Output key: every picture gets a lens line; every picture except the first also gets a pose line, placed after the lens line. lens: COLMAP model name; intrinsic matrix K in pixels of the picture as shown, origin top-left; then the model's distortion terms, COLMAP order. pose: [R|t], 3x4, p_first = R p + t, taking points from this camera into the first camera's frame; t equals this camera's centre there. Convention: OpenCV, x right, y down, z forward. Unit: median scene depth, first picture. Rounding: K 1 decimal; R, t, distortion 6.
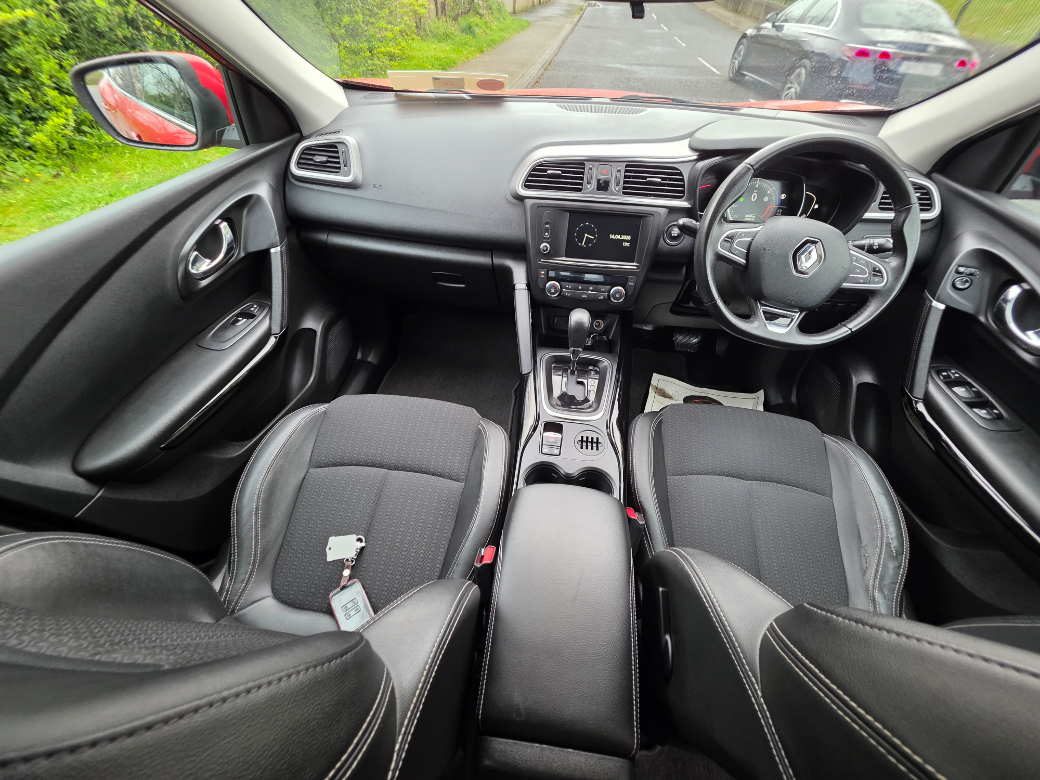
lens RADIAL K [[416.1, 0, 520.9], [0, 416.1, 384.3], [0, 0, 1]] dist [0.000100, 0.000073]
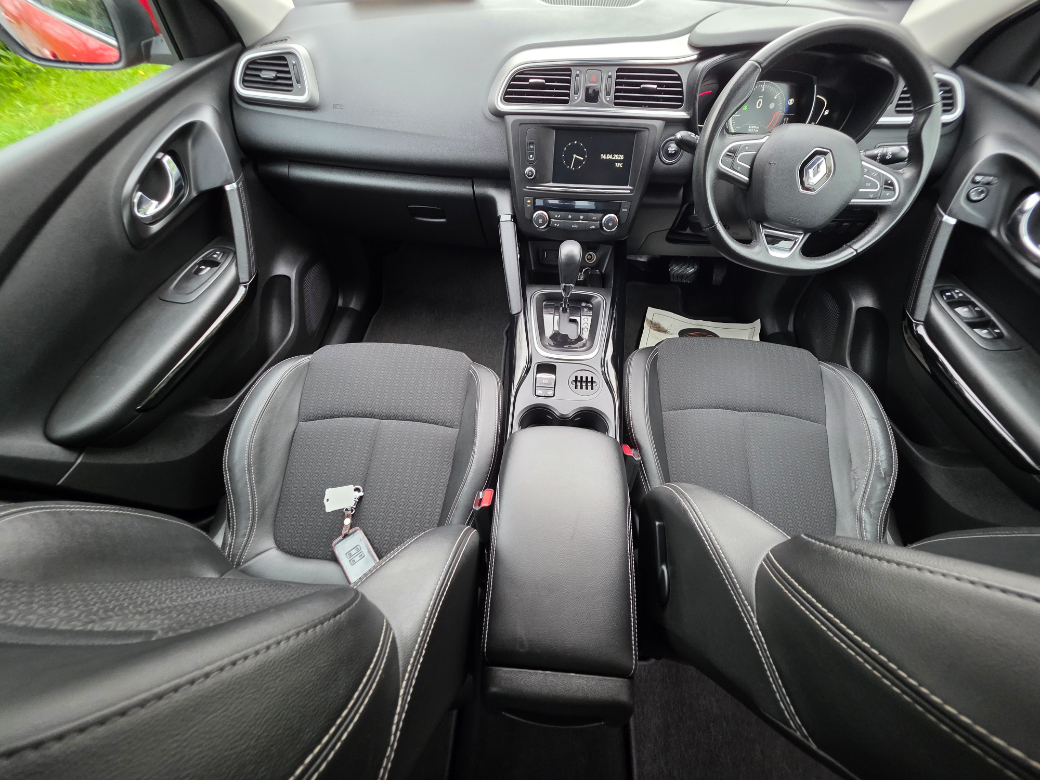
lens RADIAL K [[416.1, 0, 524.0], [0, 416.1, 385.4], [0, 0, 1]] dist [0.000100, 0.000073]
pose [[0.998684, -0.048466, 0.016774, 0.007963], [0.045518, 0.988310, 0.145502, -0.001102], [-0.023630, -0.144547, 0.989216, 0.037994]]
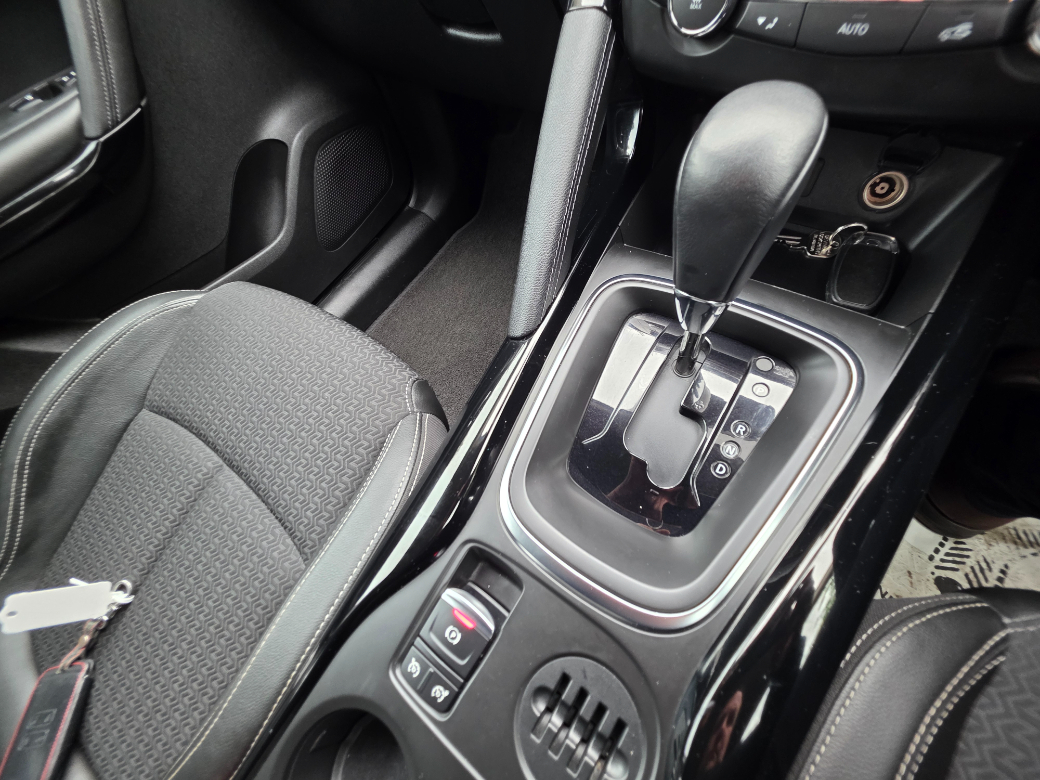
lens RADIAL K [[416.1, 0, 519.0], [0, 416.1, 392.1], [0, 0, 1]] dist [0.000100, 0.000073]
pose [[0.866029, 0.307457, -0.394289, 0.177805], [-0.152836, 0.913628, 0.376730, -0.127031], [0.476061, -0.265997, 0.838219, 0.866418]]
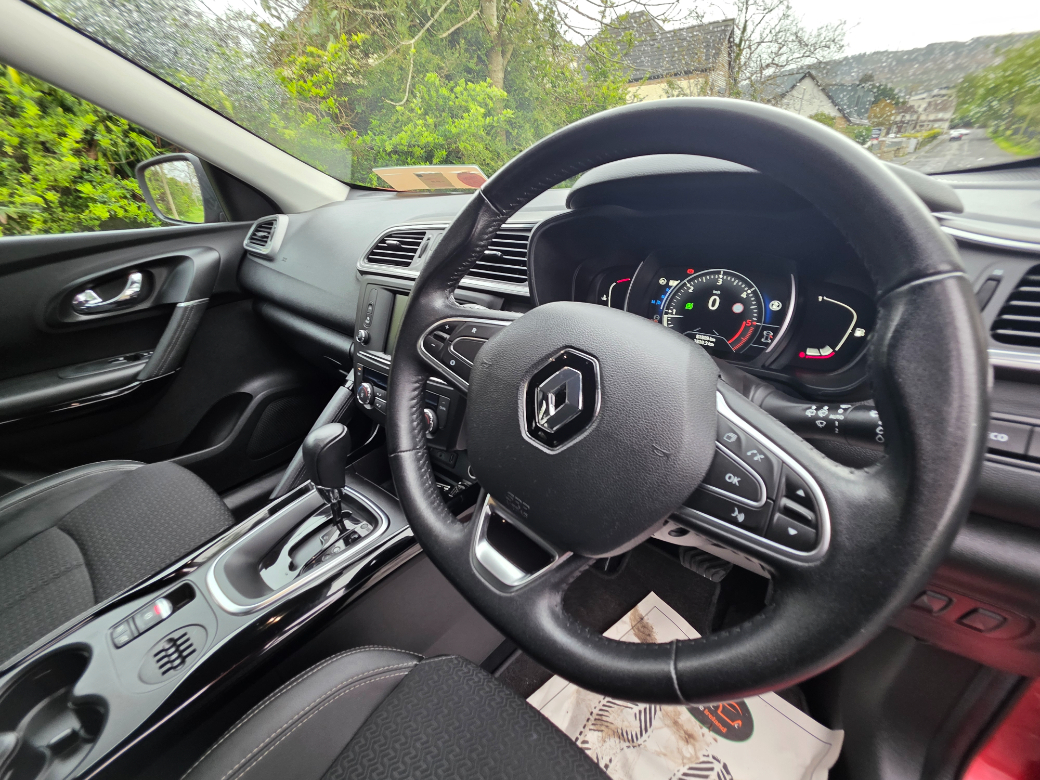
lens RADIAL K [[416.1, 0, 522.4], [0, 416.1, 387.7], [0, 0, 1]] dist [0.000100, 0.000073]
pose [[0.854521, 0.181762, -0.486576, 0.779001], [-0.320394, 0.921779, -0.218338, -0.209853], [0.408830, 0.342471, 0.845915, 0.634651]]
